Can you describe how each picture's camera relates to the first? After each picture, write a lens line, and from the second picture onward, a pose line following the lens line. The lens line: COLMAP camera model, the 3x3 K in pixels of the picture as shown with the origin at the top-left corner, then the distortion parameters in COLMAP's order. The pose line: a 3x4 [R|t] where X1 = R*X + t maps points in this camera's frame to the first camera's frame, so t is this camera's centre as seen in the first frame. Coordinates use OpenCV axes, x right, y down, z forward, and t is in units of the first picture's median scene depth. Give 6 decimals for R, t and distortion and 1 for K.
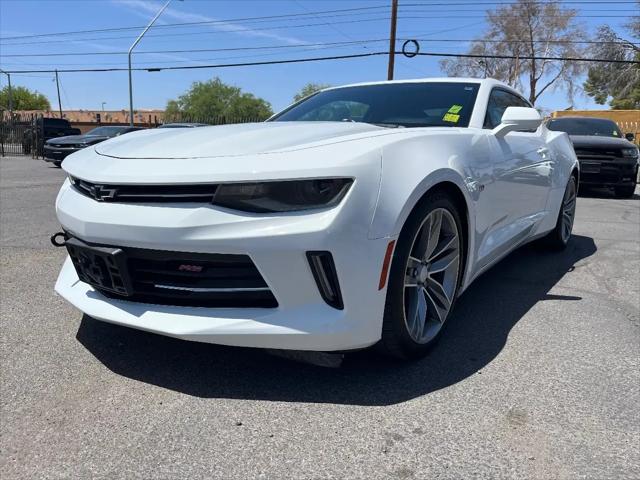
lens RADIAL K [[482.7, 0, 326.8], [0, 482.7, 242.4], [0, 0, 1]] dist [0.050893, -0.076469]
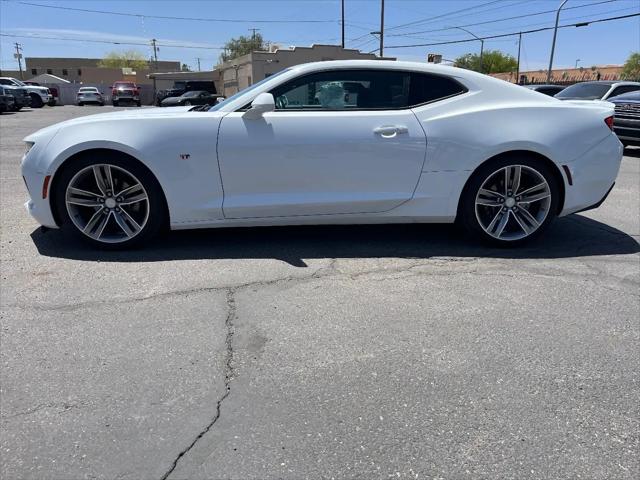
lens RADIAL K [[482.7, 0, 324.6], [0, 482.7, 239.3], [0, 0, 1]] dist [0.050893, -0.076469]
pose [[0.629537, 0.199680, -0.750874, 0.148271], [-0.144366, 0.979645, 0.139481, -0.011662], [0.763441, 0.020592, 0.645549, 0.035913]]
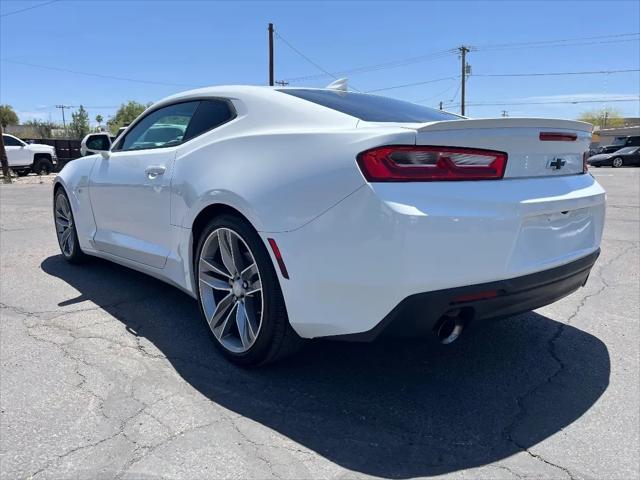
lens RADIAL K [[482.7, 0, 321.3], [0, 482.7, 240.0], [0, 0, 1]] dist [0.050893, -0.076469]
pose [[-0.231236, 0.140055, -0.962764, 0.152275], [-0.185941, 0.964981, 0.185037, -0.036057], [0.954964, 0.221804, -0.197096, 0.188635]]
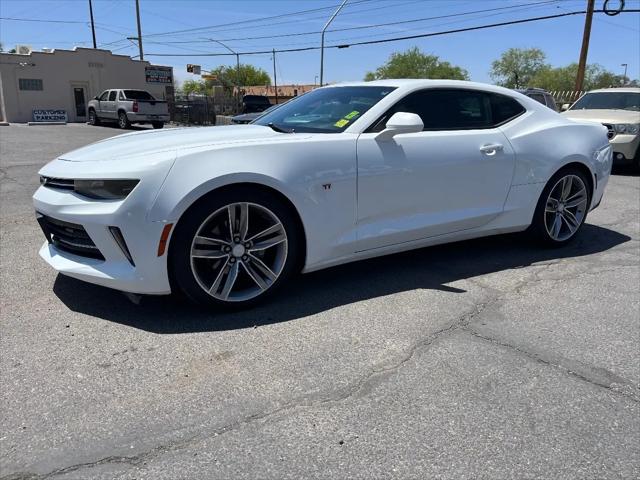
lens RADIAL K [[482.7, 0, 325.9], [0, 482.7, 241.1], [0, 0, 1]] dist [0.050893, -0.076469]
pose [[0.919214, 0.093706, -0.382445, 0.069619], [-0.071768, 0.994872, 0.071266, -0.005454], [0.387162, -0.038061, 0.921226, -0.009994]]
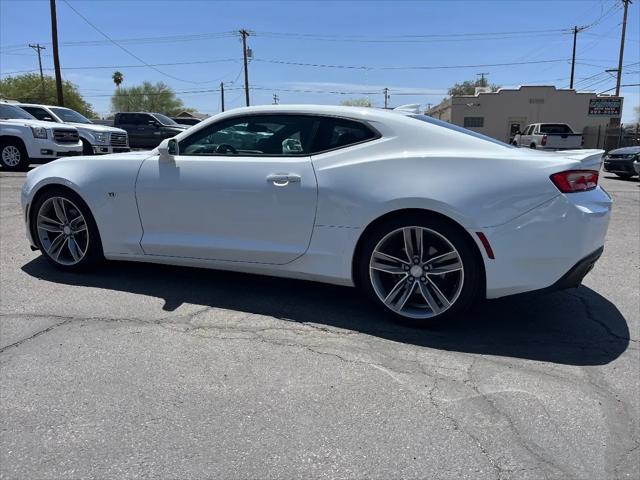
lens RADIAL K [[482.7, 0, 326.3], [0, 482.7, 242.5], [0, 0, 1]] dist [0.050893, -0.076469]
pose [[0.232197, 0.183911, -0.955124, 0.175554], [-0.196817, 0.970533, 0.139031, -0.027697], [0.952548, 0.155702, 0.261551, 0.112280]]
